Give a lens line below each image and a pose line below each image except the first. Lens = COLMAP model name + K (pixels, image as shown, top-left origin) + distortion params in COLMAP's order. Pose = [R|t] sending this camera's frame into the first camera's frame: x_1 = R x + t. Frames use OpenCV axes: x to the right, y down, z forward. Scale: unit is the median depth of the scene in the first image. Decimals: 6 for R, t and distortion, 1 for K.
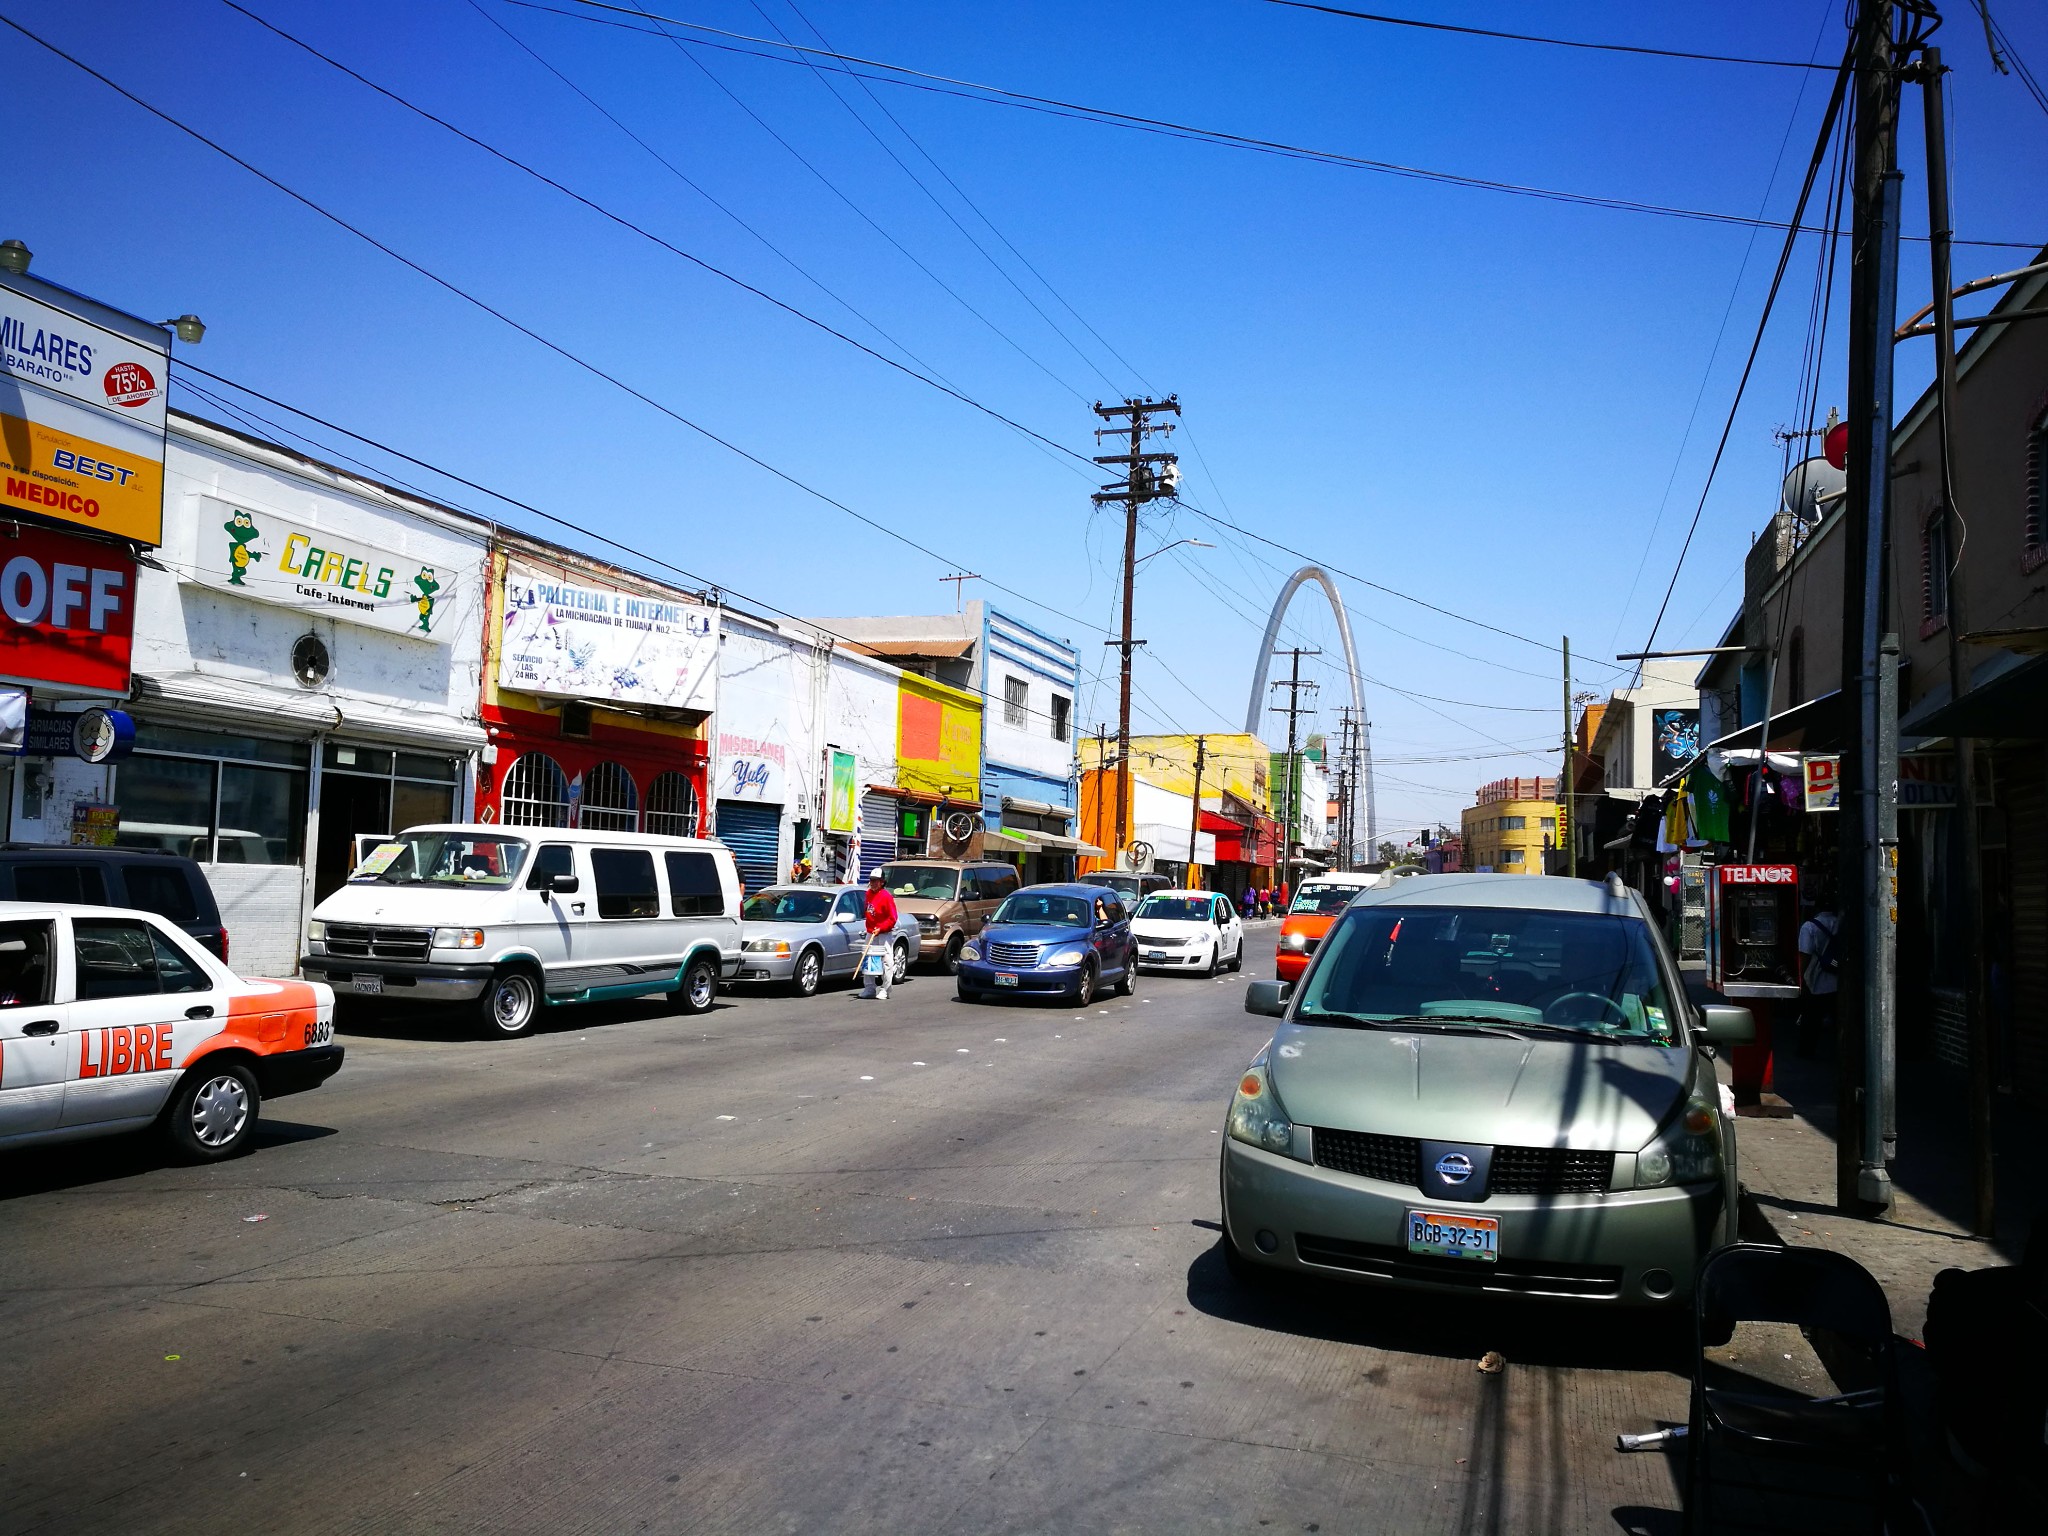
lens RADIAL K [[1610.0, 0, 1023.6], [0, 1610.0, 769.7], [0, 0, 1]] dist [0.010237, 0.006104]
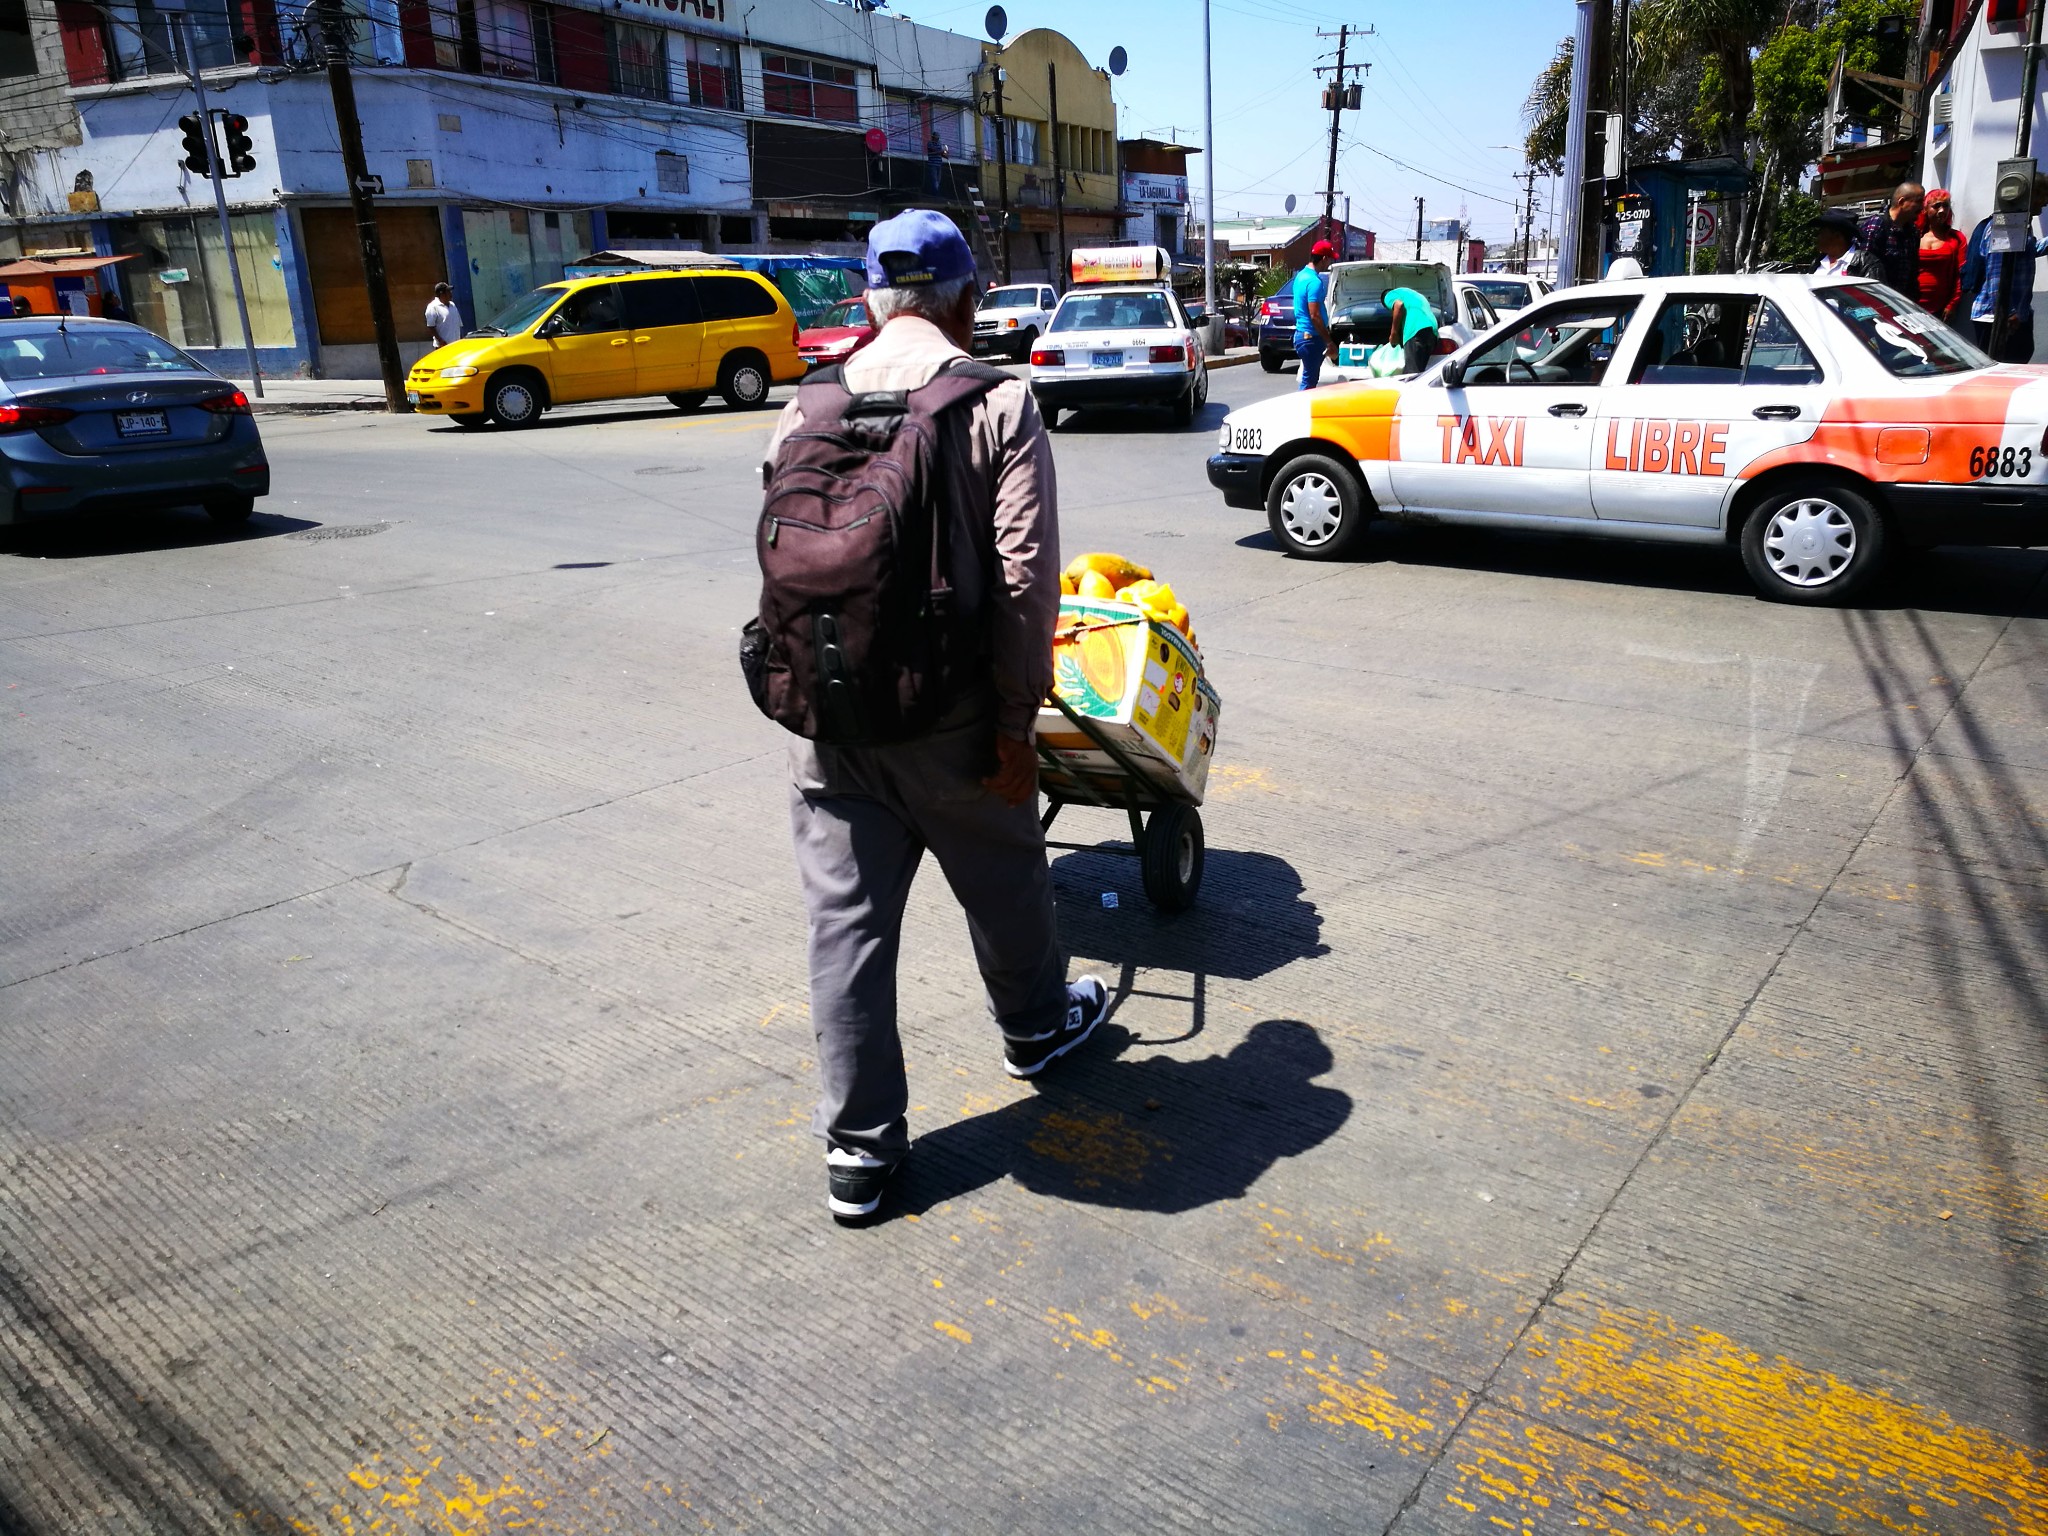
lens RADIAL K [[1610.0, 0, 1022.7], [0, 1610.0, 768.4], [0, 0, 1]] dist [0.010237, 0.006104]
pose [[-0.423853, 0.265413, -0.865970, 0.392049], [0.102438, 0.964014, 0.245324, 0.086548], [0.899919, 0.015273, -0.435789, 1.026231]]
